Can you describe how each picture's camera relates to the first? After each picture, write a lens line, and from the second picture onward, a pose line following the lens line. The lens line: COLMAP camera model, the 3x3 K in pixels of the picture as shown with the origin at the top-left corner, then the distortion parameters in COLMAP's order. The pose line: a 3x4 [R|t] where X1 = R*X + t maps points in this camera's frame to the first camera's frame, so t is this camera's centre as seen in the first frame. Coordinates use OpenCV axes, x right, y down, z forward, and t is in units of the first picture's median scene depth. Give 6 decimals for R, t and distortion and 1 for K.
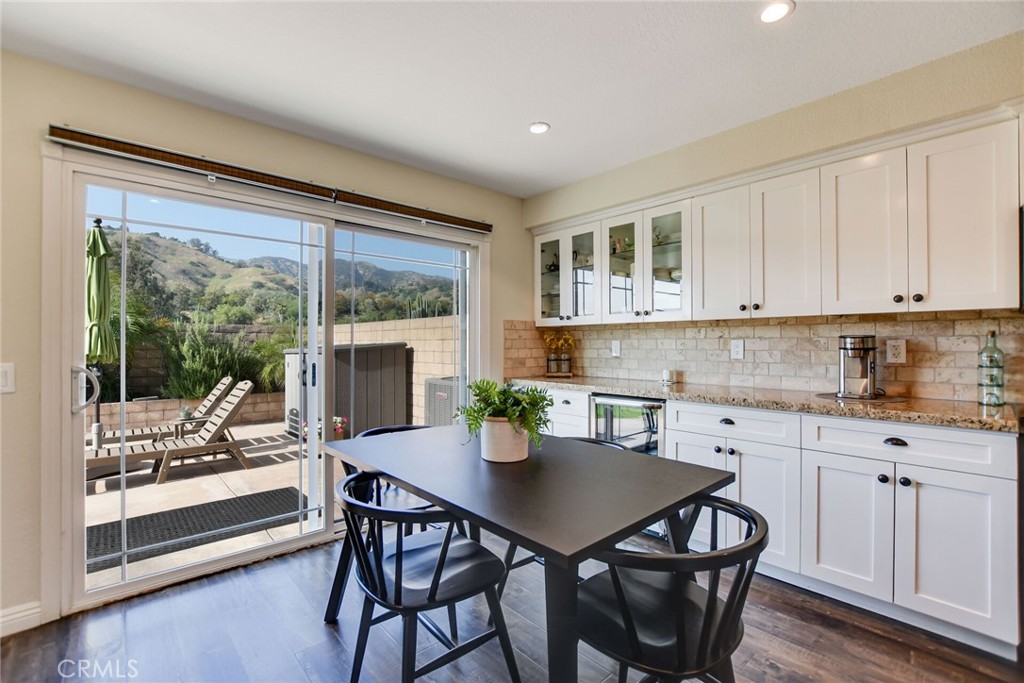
lens RADIAL K [[451.3, 0, 508.3], [0, 451.3, 345.1], [0, 0, 1]] dist [-0.025701, 0.005089]
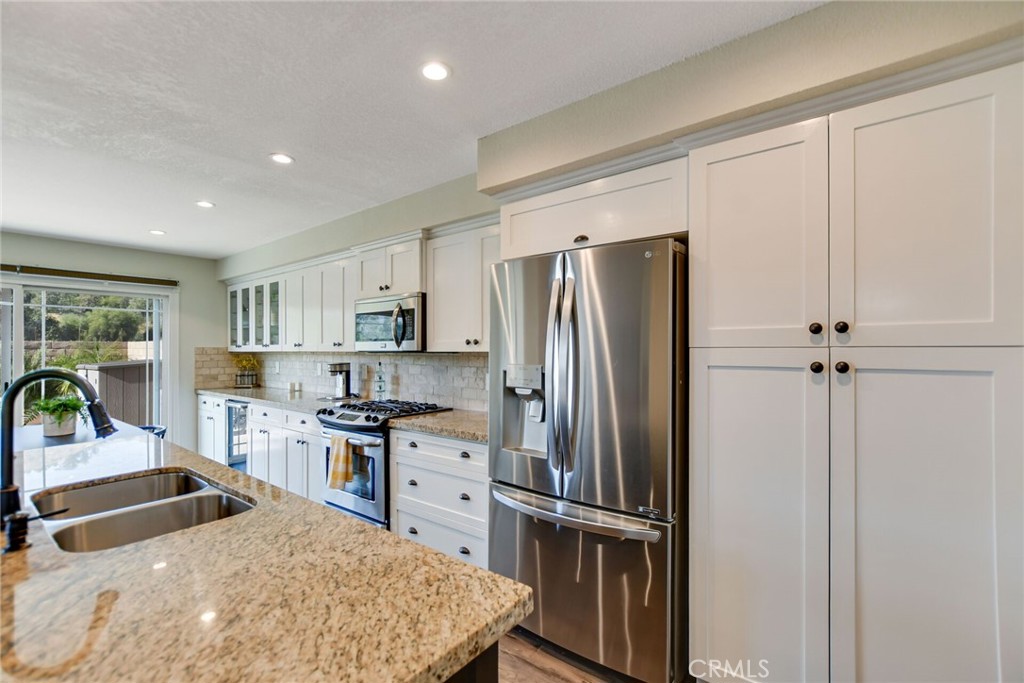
lens RADIAL K [[456.0, 0, 510.4], [0, 456.0, 348.1], [0, 0, 1]] dist [-0.023614, 0.004628]
pose [[0.986116, -0.002474, 0.166041, 0.799023], [0.003311, 0.999983, -0.004760, -0.048721], [-0.166027, 0.005244, 0.986107, -0.596600]]
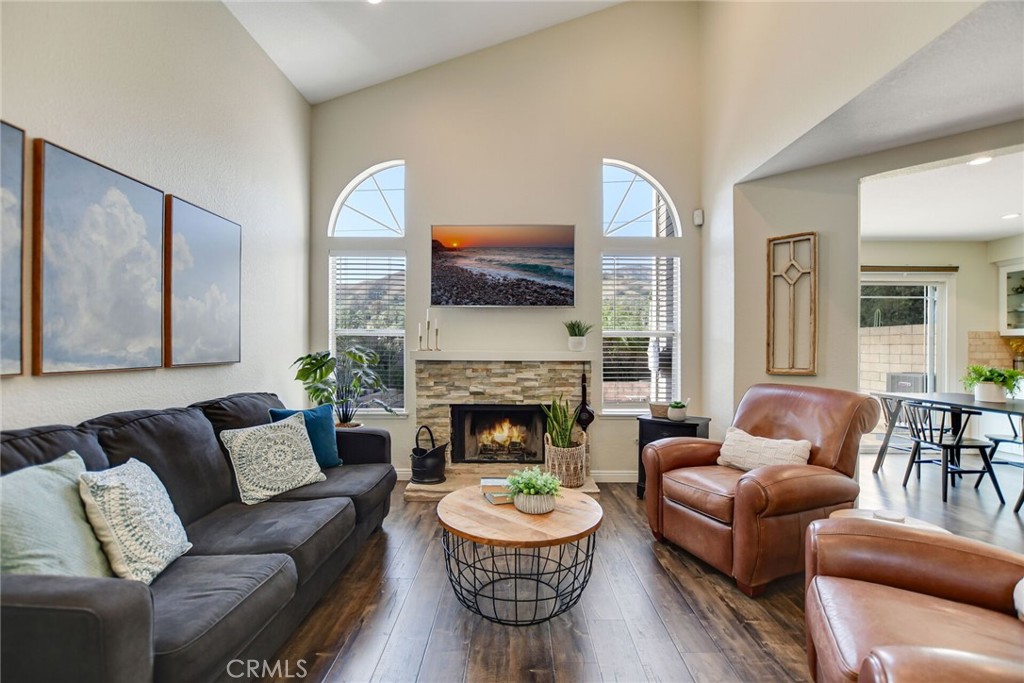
lens RADIAL K [[451.3, 0, 508.3], [0, 451.3, 345.1], [0, 0, 1]] dist [-0.025701, 0.005089]
pose [[0.729688, 0.001566, -0.683778, -0.128642], [-0.005167, 0.999981, -0.003224, -0.001270], [0.683761, 0.005885, 0.729683, -1.088935]]
